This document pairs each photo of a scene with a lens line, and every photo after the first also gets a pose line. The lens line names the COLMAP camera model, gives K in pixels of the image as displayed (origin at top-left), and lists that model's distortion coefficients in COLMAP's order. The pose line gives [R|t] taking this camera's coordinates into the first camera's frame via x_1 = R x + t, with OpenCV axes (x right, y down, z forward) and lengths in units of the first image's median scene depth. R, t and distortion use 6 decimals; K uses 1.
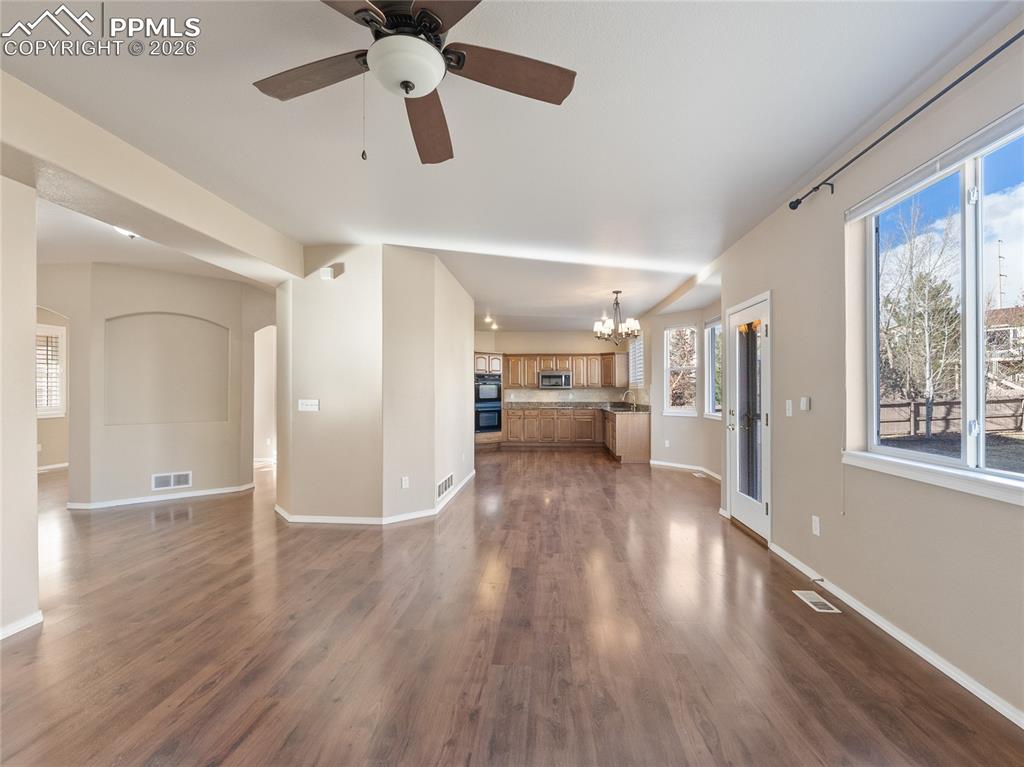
lens RADIAL K [[470.6, 0, 512.5], [0, 470.6, 385.1], [0, 0, 1]] dist [0.001849, -0.000790]
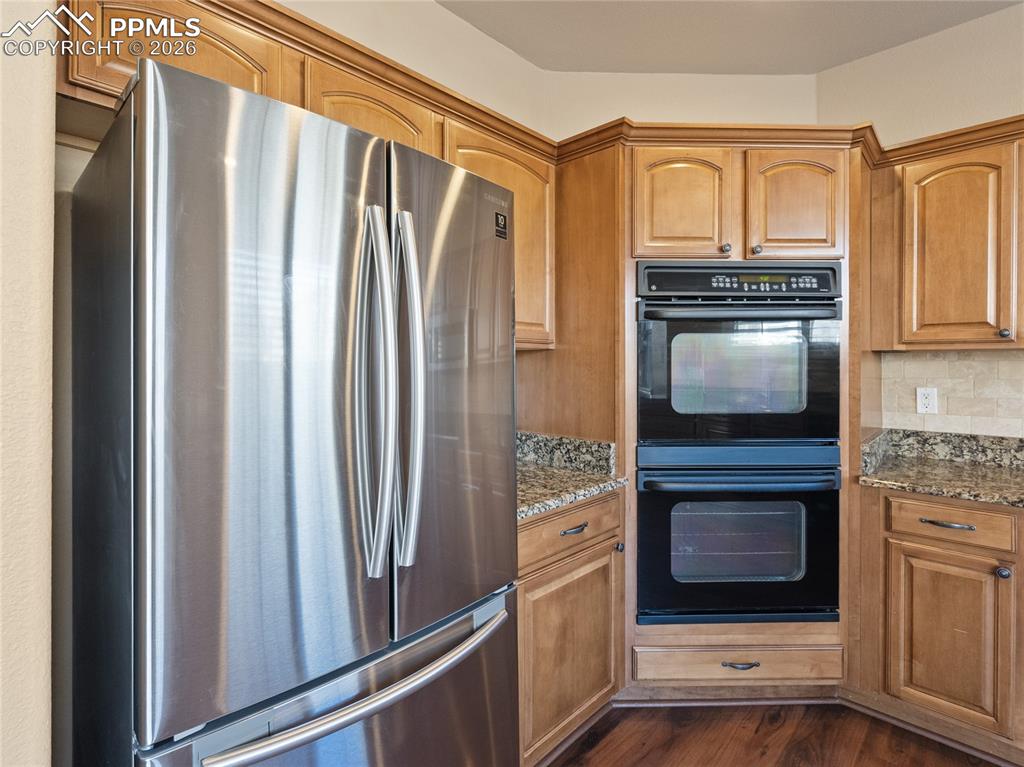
lens RADIAL K [[518.3, 0, 511.4], [0, 518.3, 375.4], [0, 0, 1]] dist [-0.002011, 0.000148]
pose [[0.779048, 0.002287, -0.626960, -0.000568], [0.003673, 0.999960, 0.008212, 0.013080], [0.626953, -0.008700, 0.779008, 0.797975]]
